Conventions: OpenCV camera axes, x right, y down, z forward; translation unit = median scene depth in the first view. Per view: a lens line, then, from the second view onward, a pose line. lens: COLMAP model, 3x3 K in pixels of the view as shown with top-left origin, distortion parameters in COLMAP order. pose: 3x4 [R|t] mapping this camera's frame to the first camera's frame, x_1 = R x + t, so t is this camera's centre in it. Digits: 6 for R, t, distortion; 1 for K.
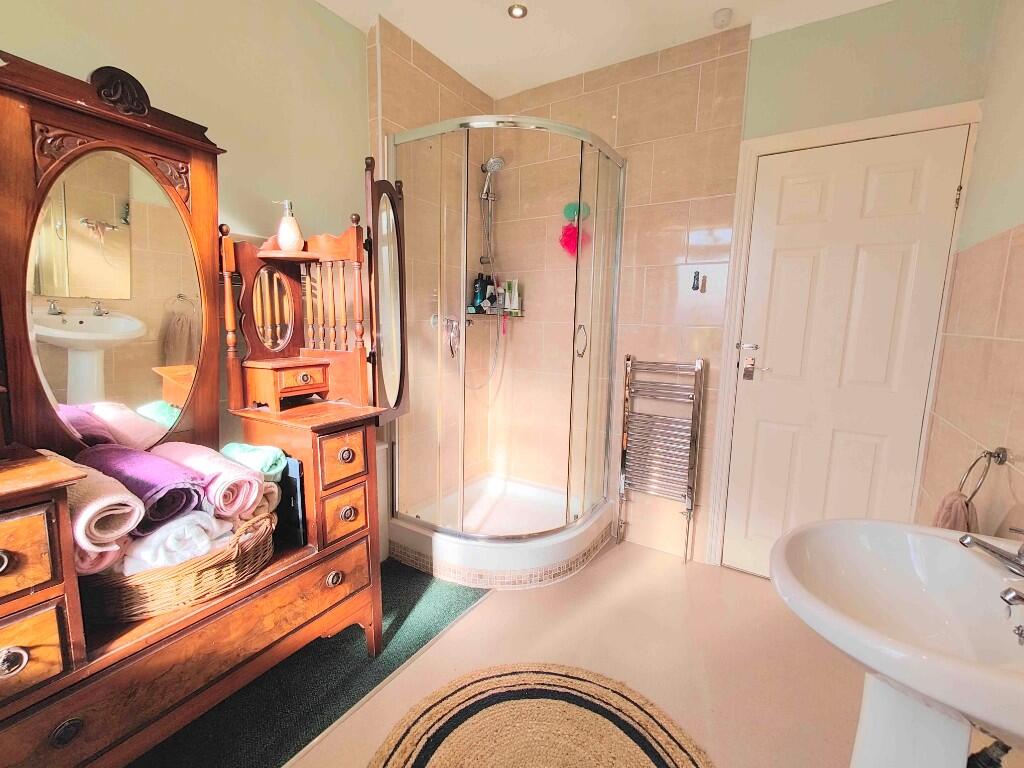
lens RADIAL K [[447.1, 0, 511.7], [0, 447.1, 379.6], [0, 0, 1]] dist [0.002992, 0.000398]
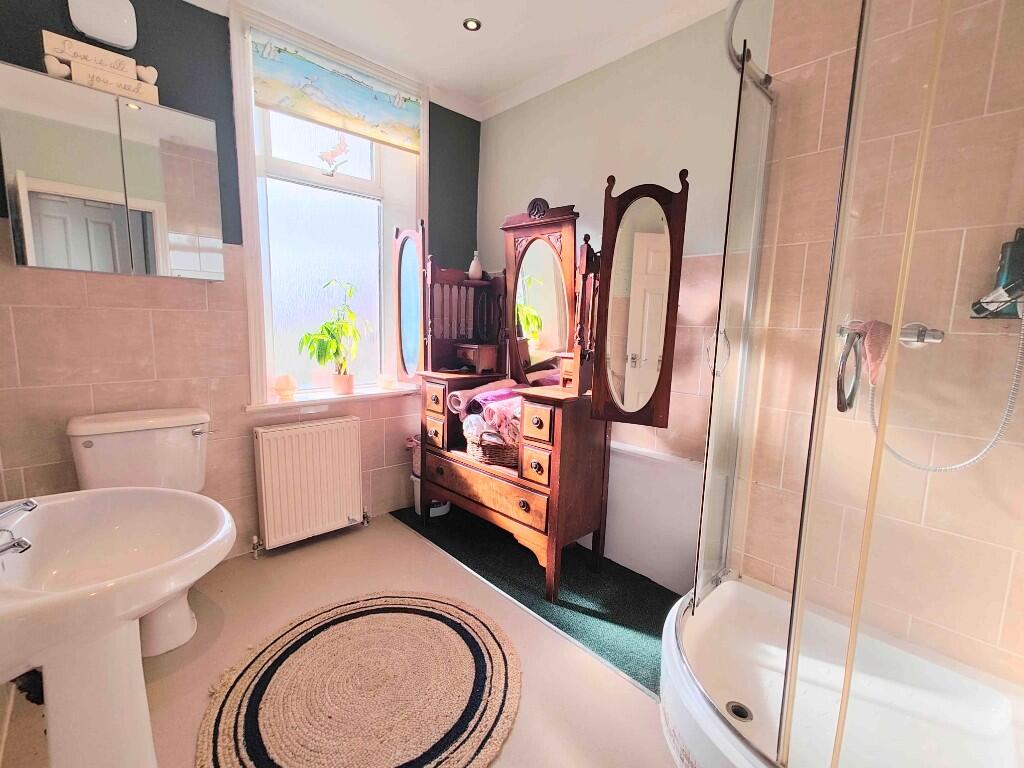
lens RADIAL K [[447.1, 0, 511.7], [0, 447.1, 379.6], [0, 0, 1]] dist [0.002992, 0.000398]
pose [[-0.231132, 0.098192, -0.967955, 0.926168], [-0.160855, 0.977346, 0.137555, -0.125338], [0.959533, 0.187494, -0.210101, 1.173060]]
